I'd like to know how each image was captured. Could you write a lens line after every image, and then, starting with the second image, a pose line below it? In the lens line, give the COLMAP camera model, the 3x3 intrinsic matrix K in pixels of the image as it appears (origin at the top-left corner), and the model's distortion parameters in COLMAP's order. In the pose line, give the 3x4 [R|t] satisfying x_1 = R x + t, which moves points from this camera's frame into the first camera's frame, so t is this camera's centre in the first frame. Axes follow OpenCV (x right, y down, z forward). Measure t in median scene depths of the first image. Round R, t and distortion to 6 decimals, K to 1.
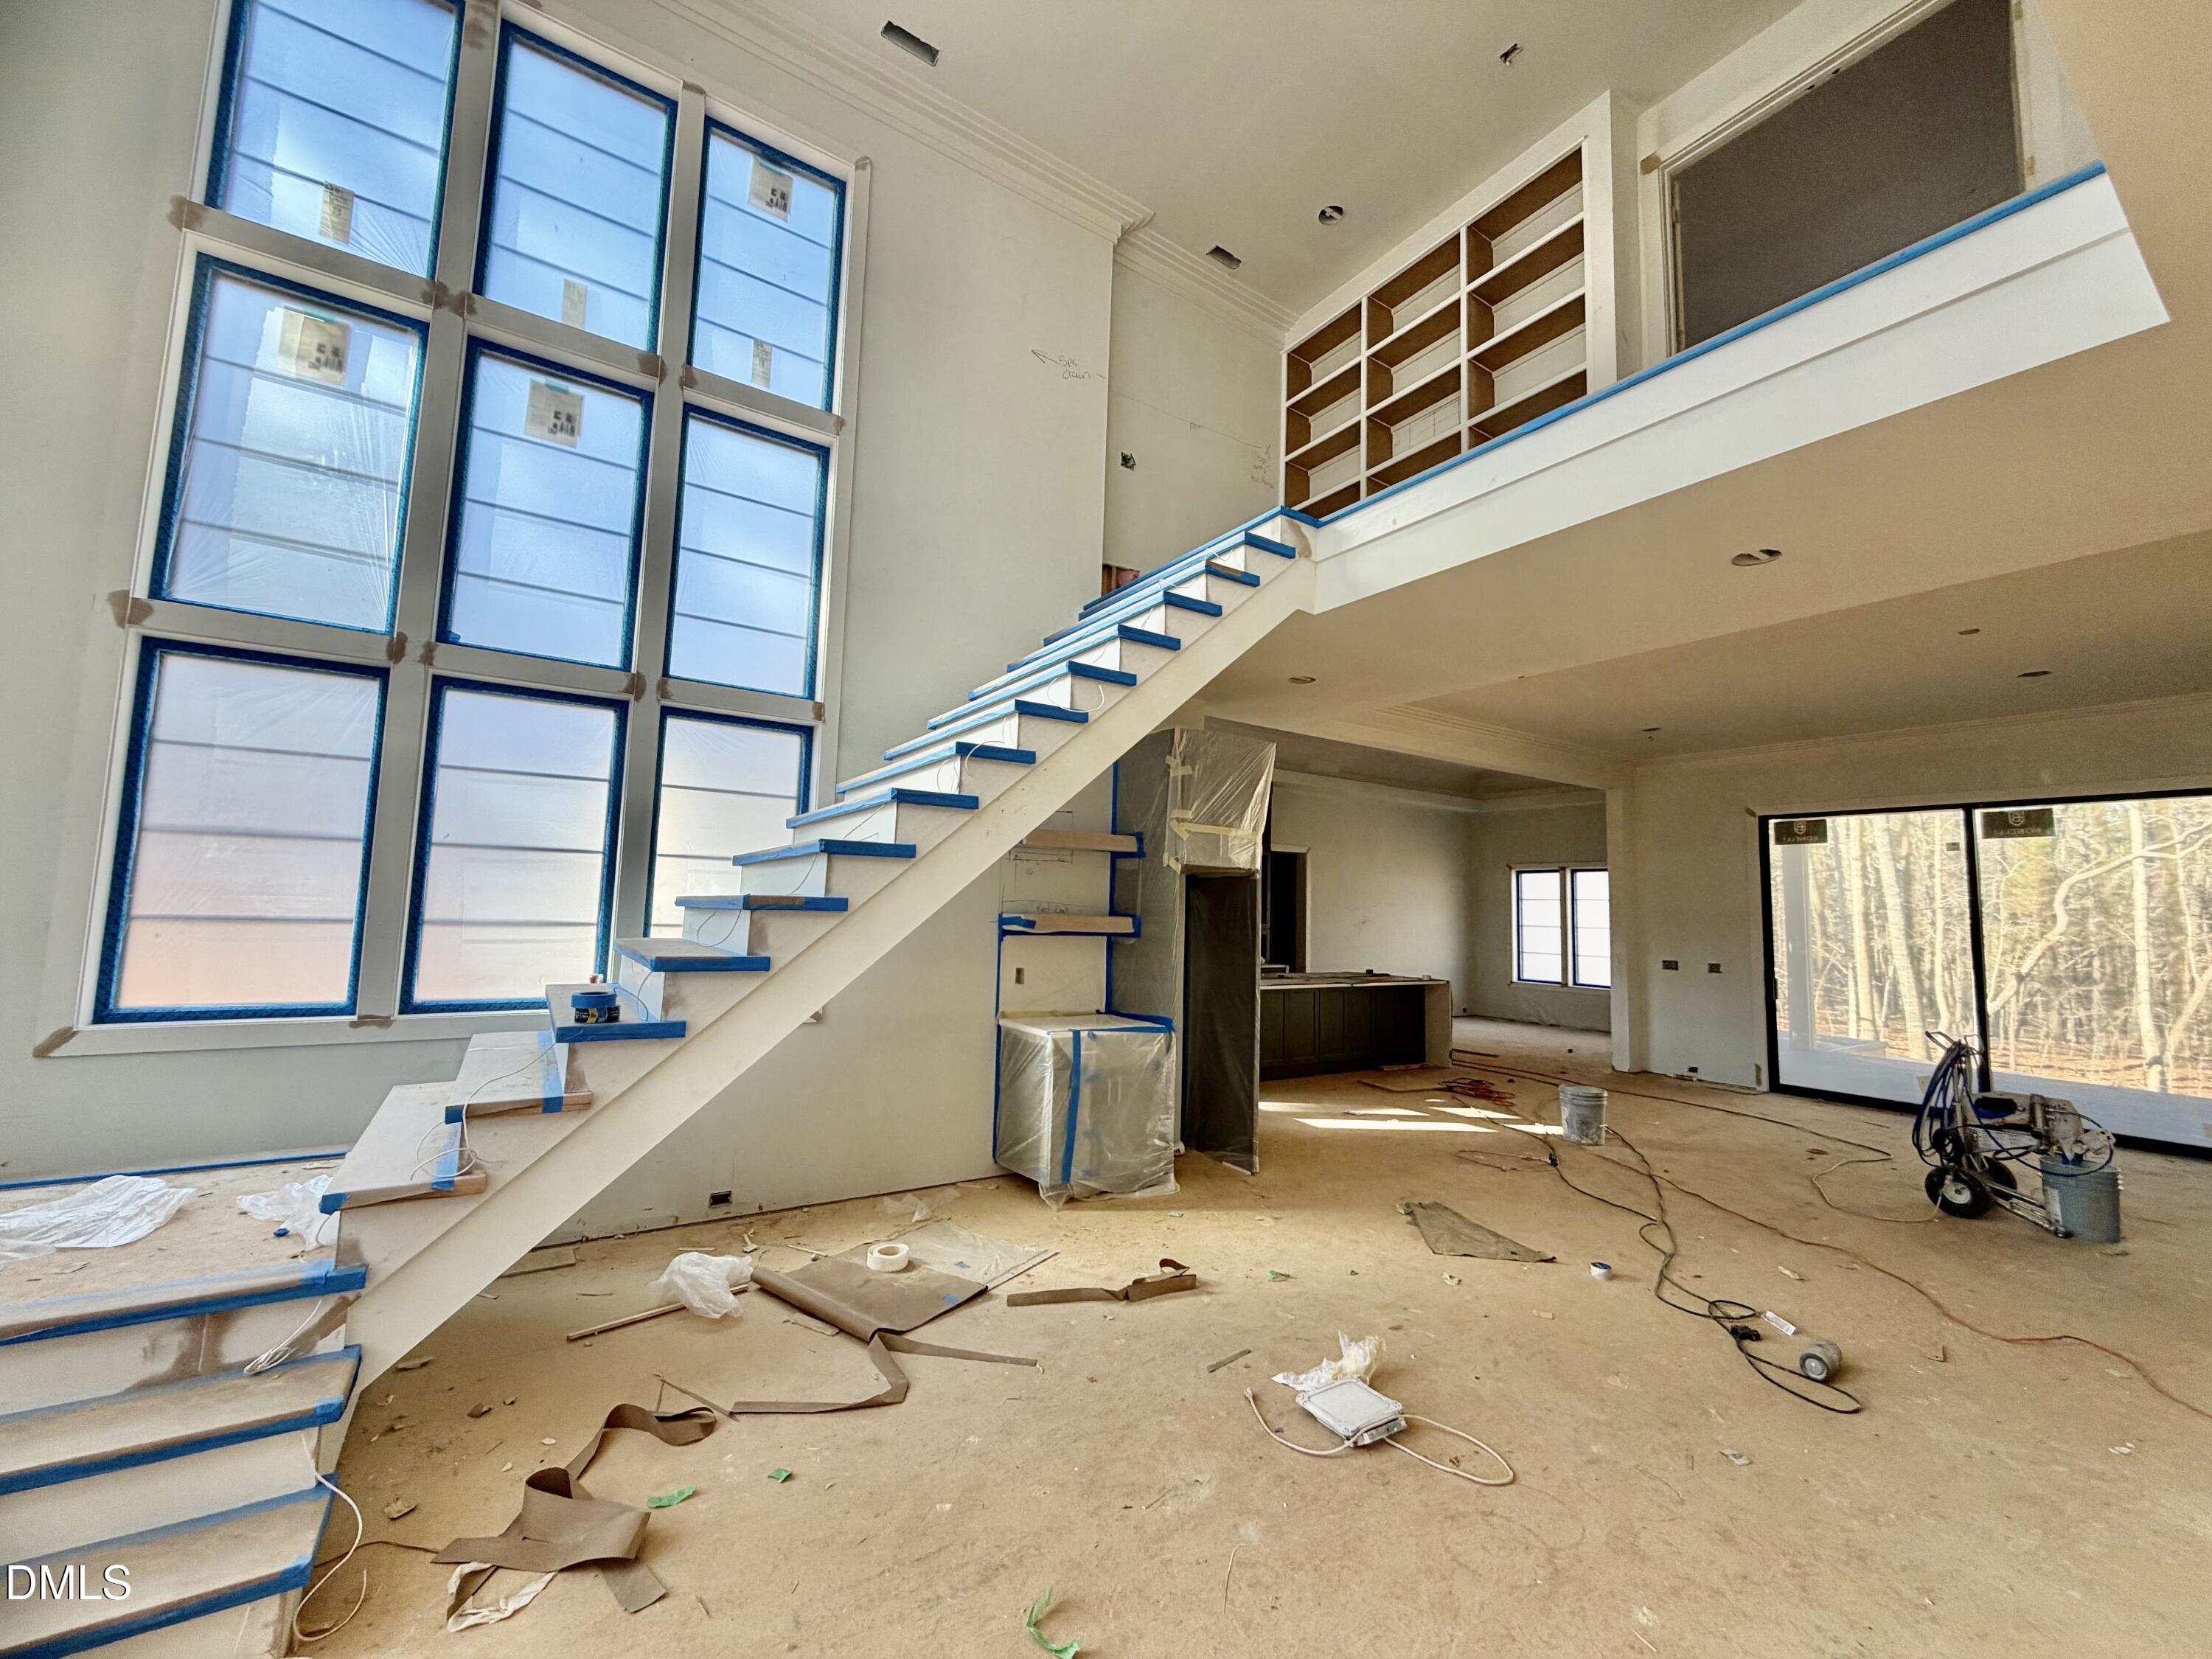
lens RADIAL K [[889.2, 0, 1098.3], [0, 889.2, 825.4], [0, 0, 1]] dist [0.002560, -0.000601]
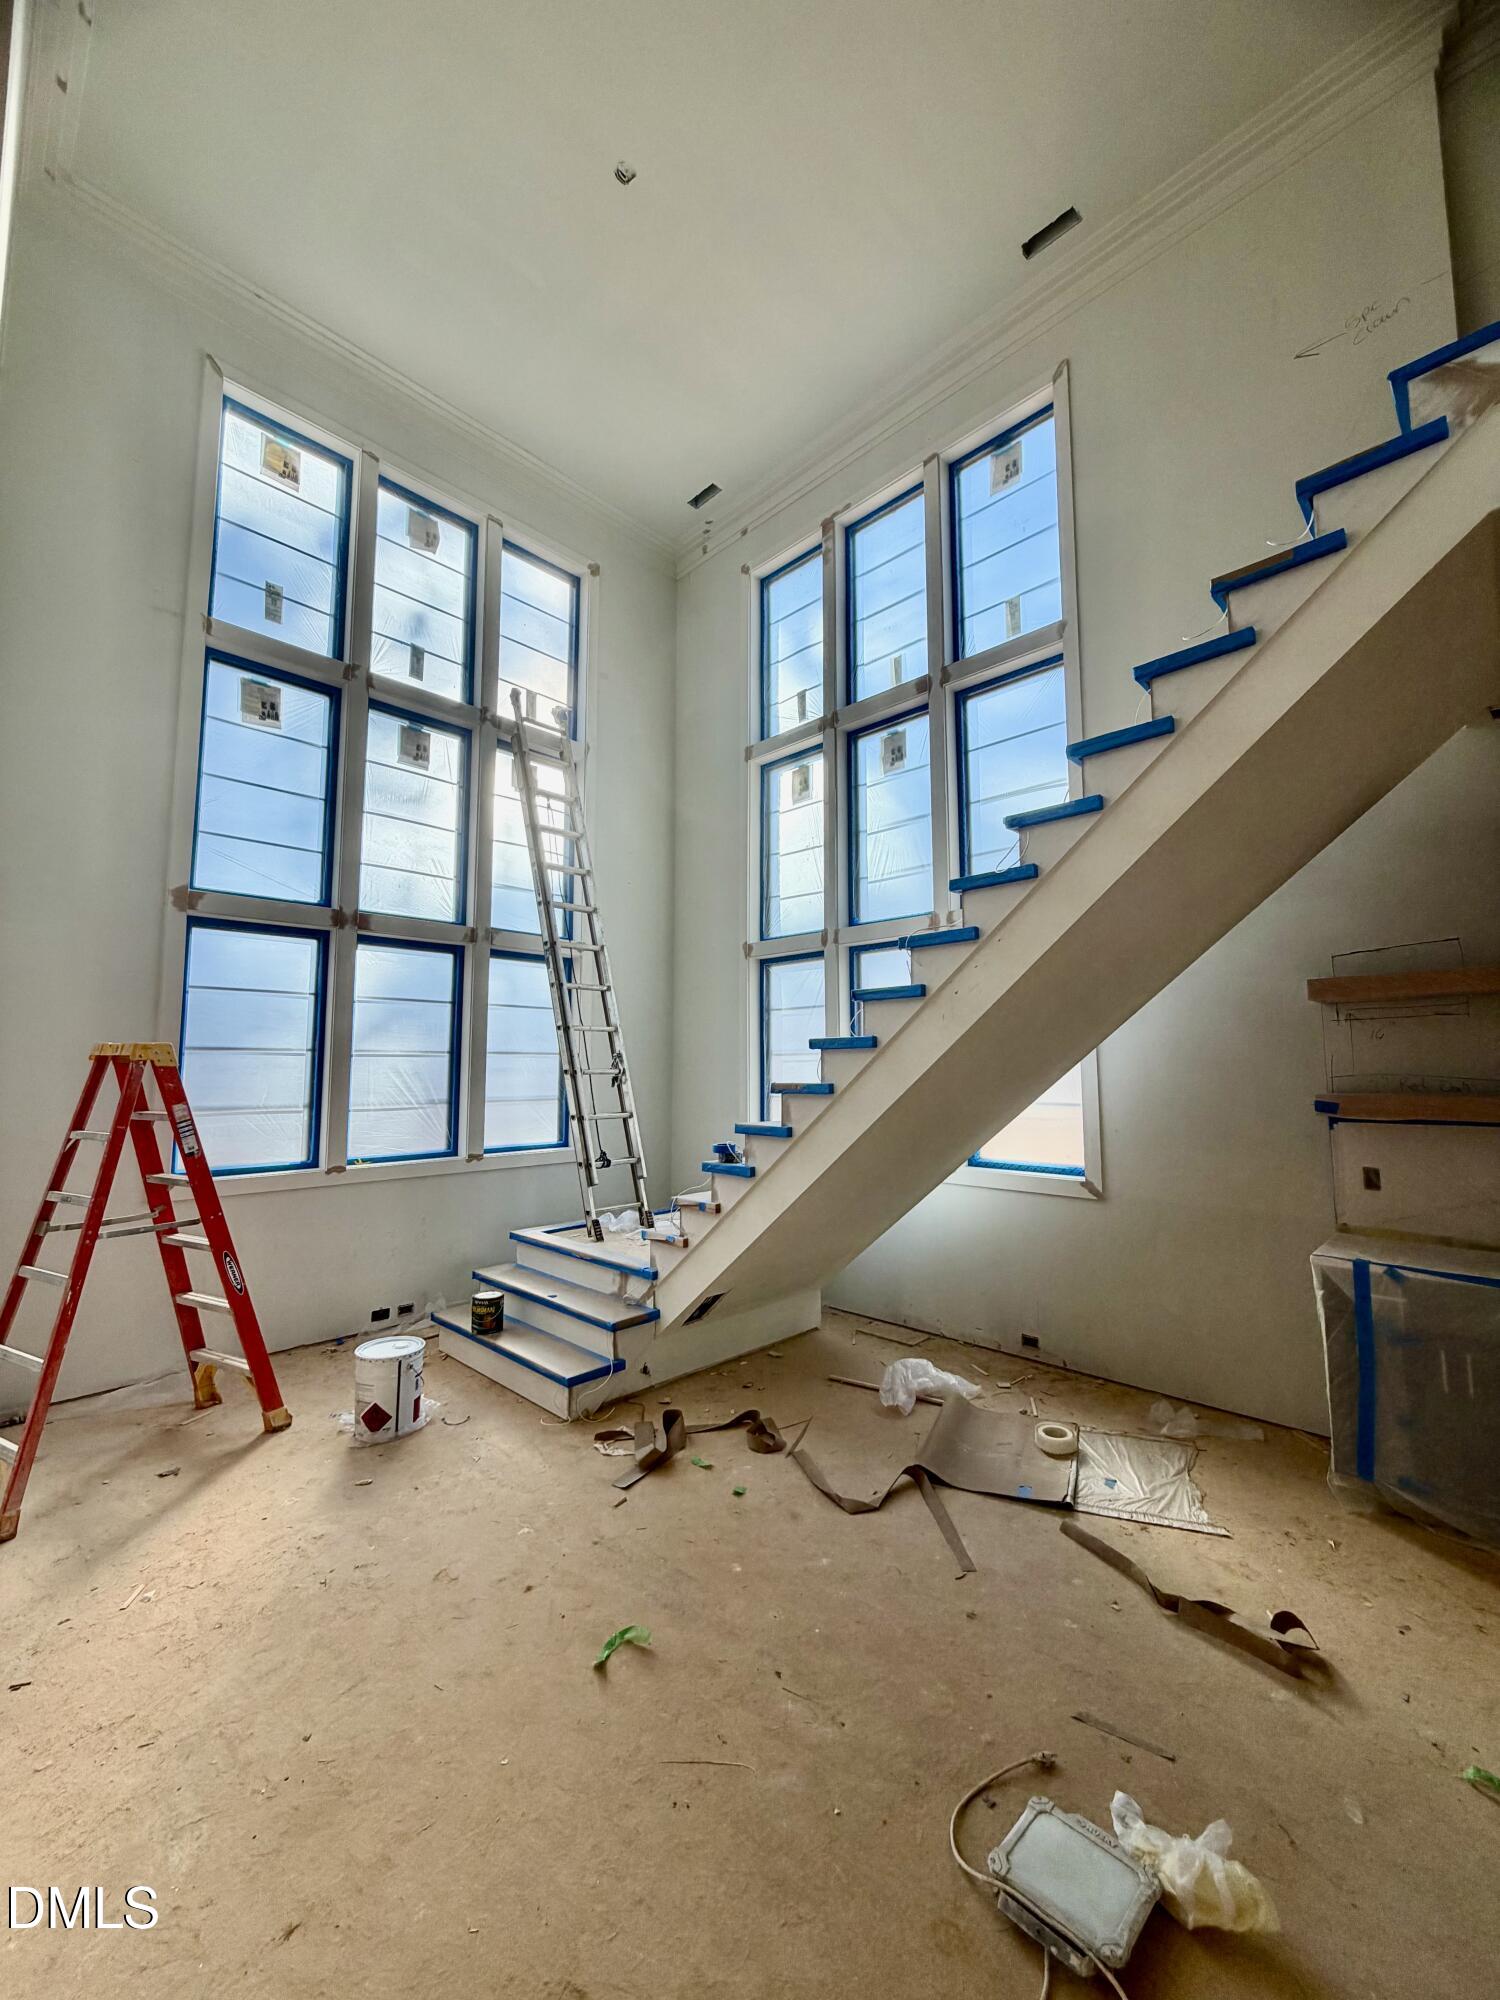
lens RADIAL K [[803.9, 0, 752.1], [0, 803.9, 989.5], [0, 0, 1]] dist [0.002560, -0.000601]
pose [[0.200446, -0.127076, -0.971428, 0.639233], [0.103612, 0.988741, -0.107961, 0.047857], [0.974211, -0.079011, 0.211355, 0.515805]]
